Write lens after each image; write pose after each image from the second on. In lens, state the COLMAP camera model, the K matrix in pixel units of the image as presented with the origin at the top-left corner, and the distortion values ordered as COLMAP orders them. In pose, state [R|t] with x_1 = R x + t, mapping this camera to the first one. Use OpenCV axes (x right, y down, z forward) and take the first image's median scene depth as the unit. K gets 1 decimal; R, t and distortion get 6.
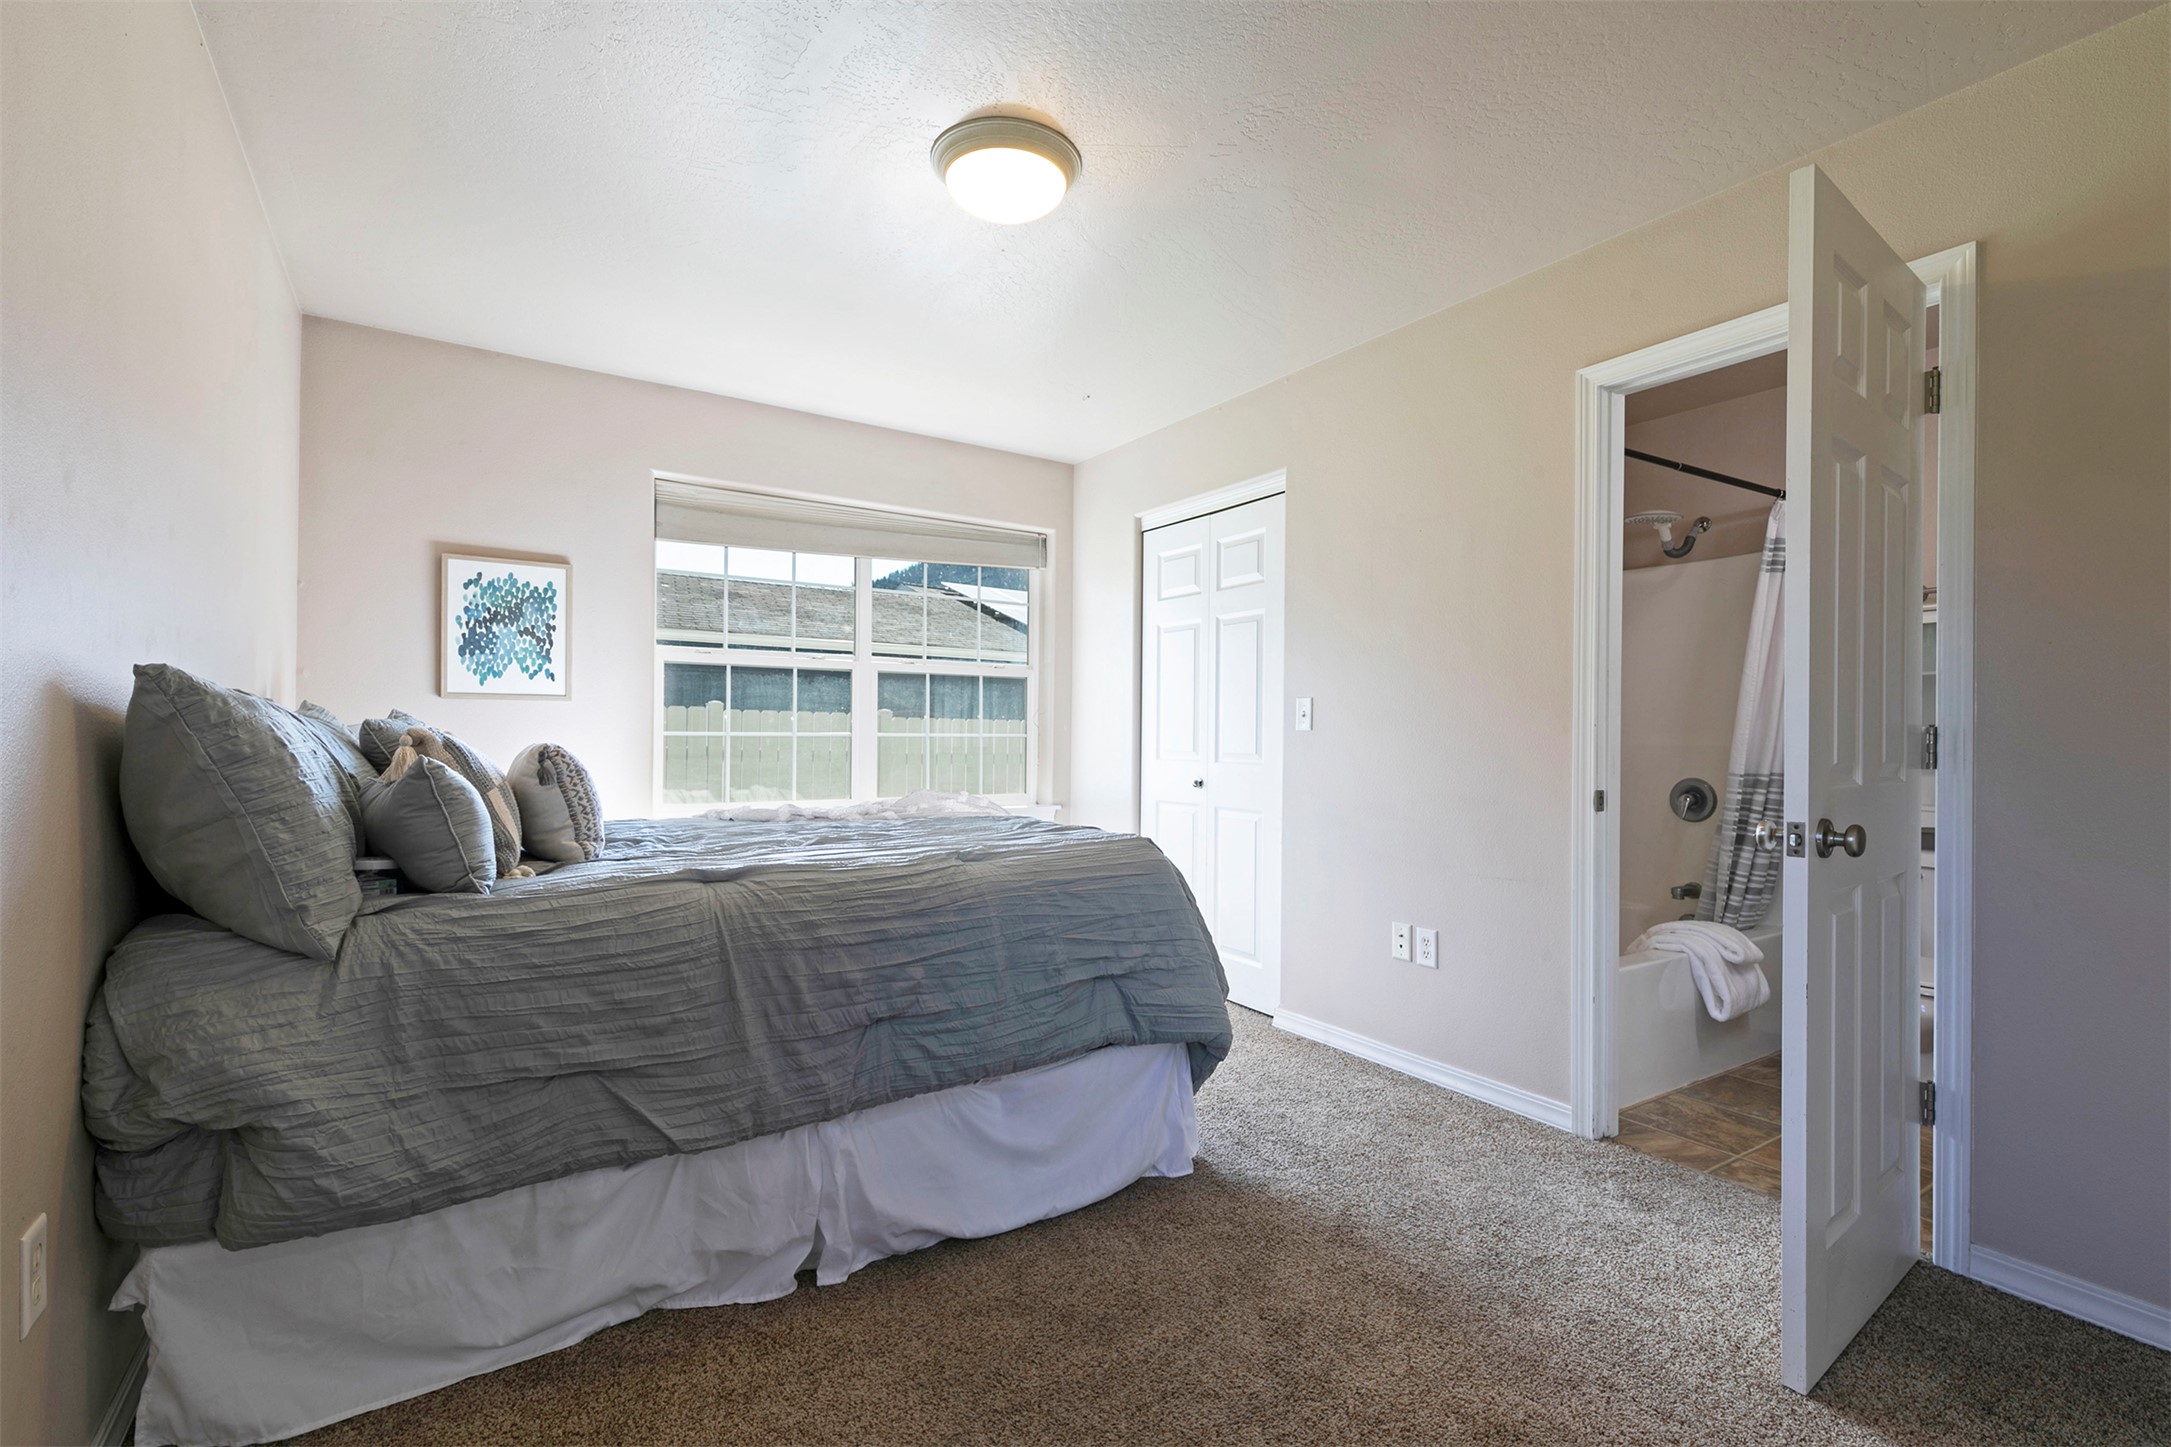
lens RADIAL K [[986.2, 0, 1086.0], [0, 986.2, 730.1], [0, 0, 1]] dist [0.010255, 0.000208]
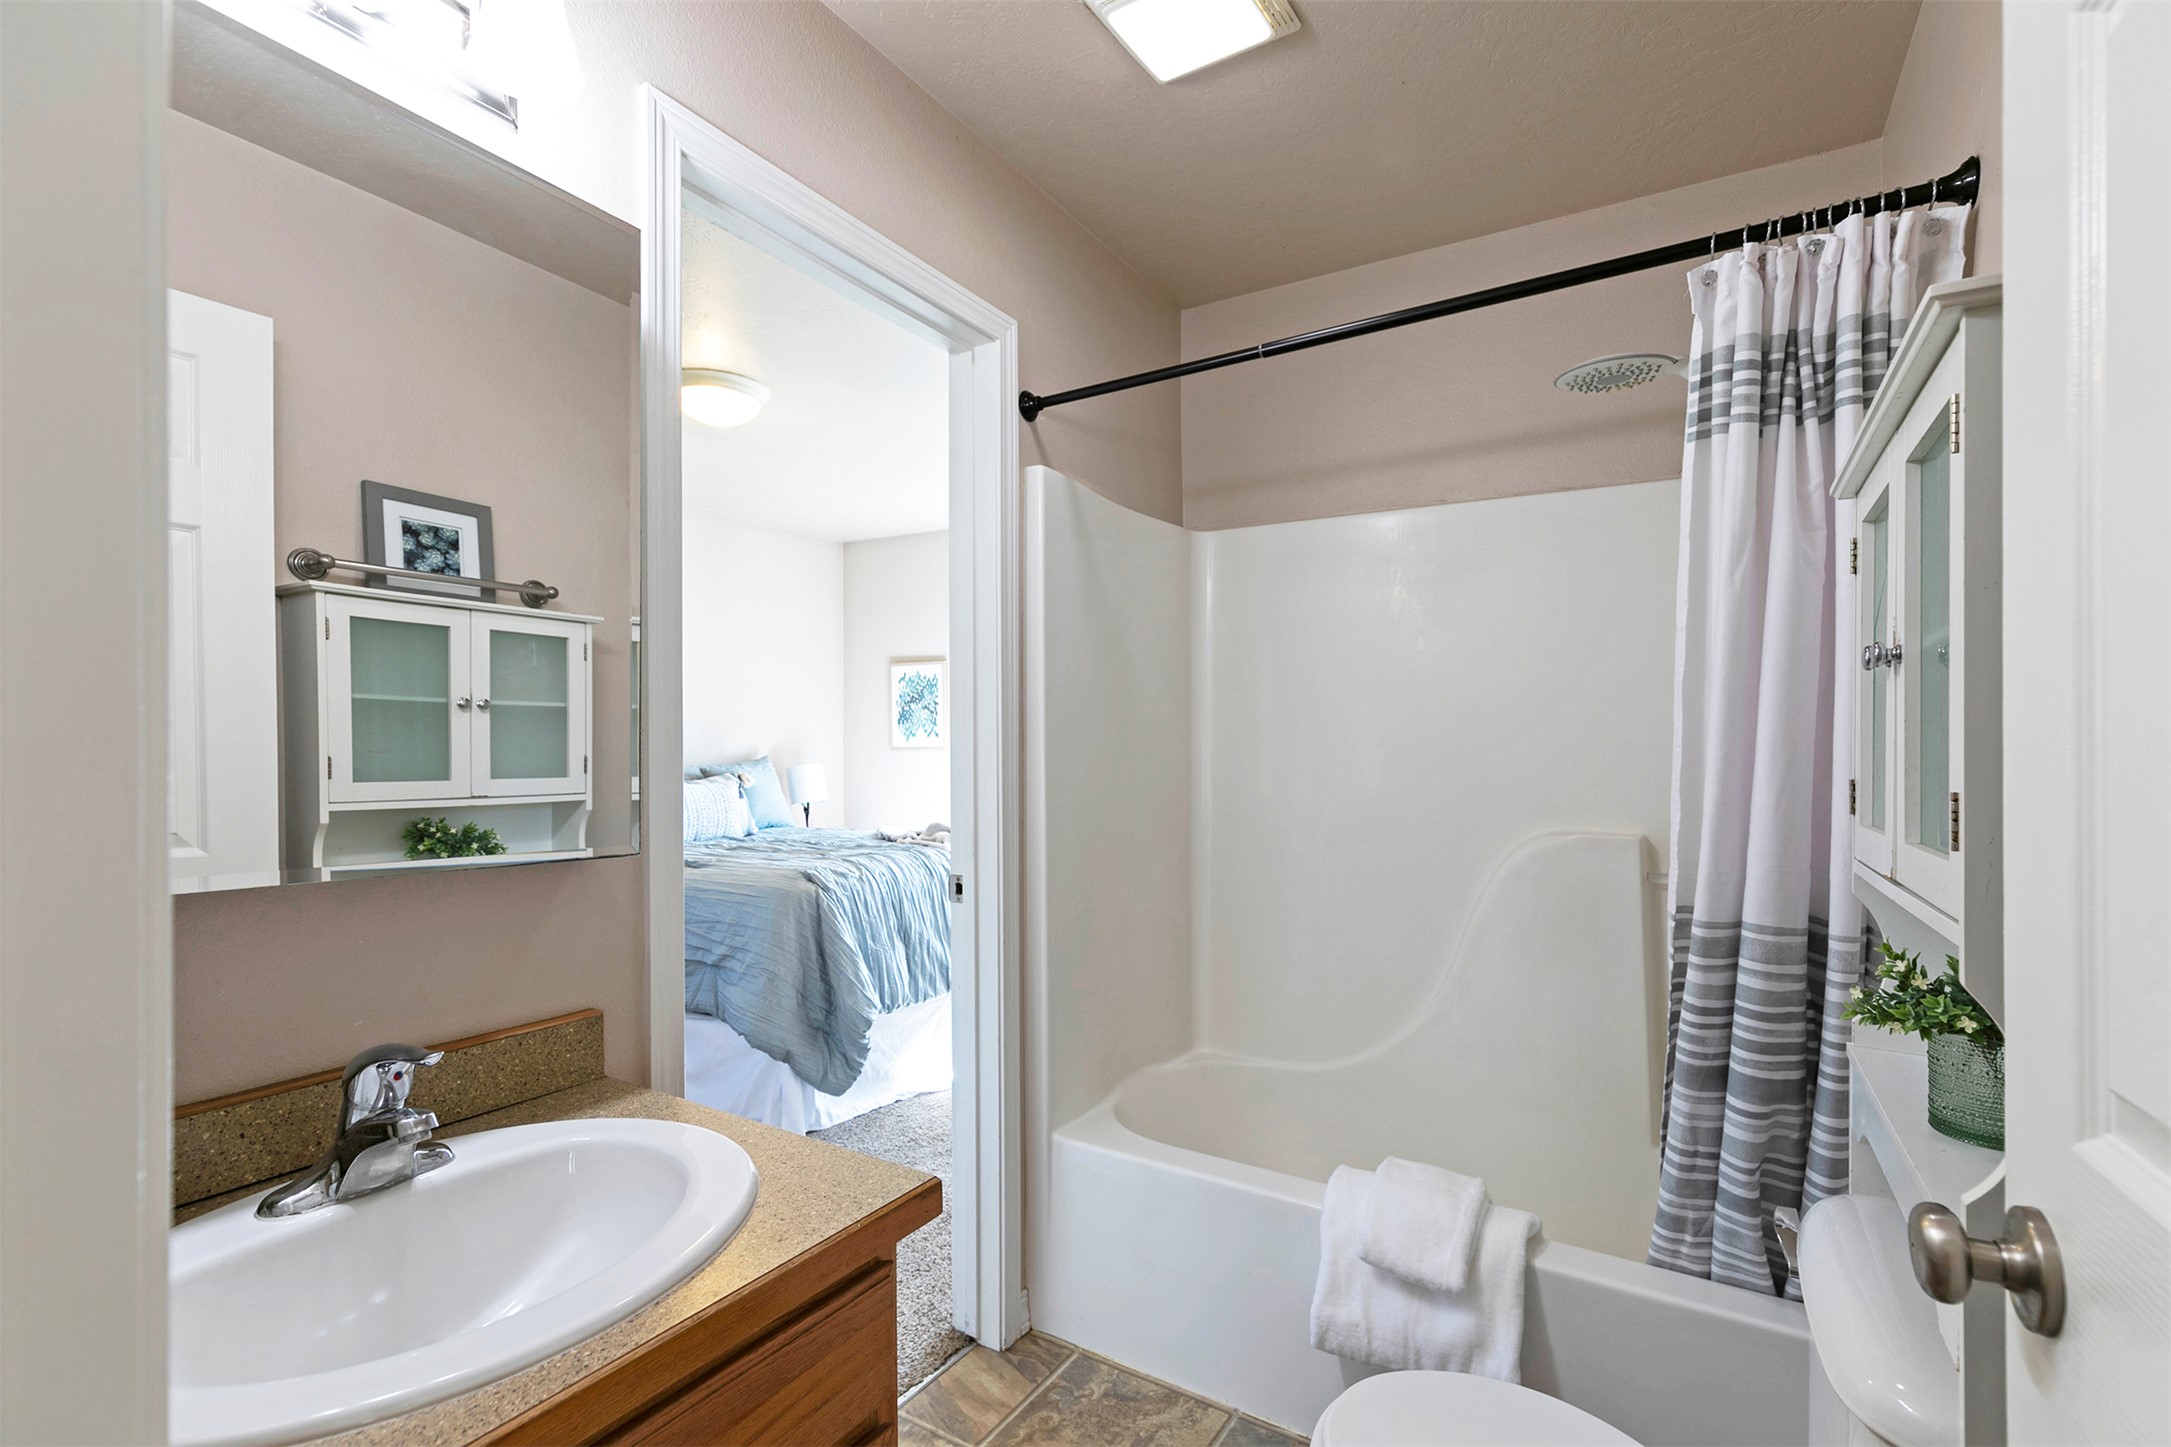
lens RADIAL K [[986.2, 0, 1079.9], [0, 986.2, 742.5], [0, 0, 1]] dist [0.010255, 0.000208]
pose [[0.409984, -0.011525, -0.912020, 0.972726], [0.003853, 0.999933, -0.010904, -0.026189], [0.912085, 0.000957, 0.410001, 0.594252]]
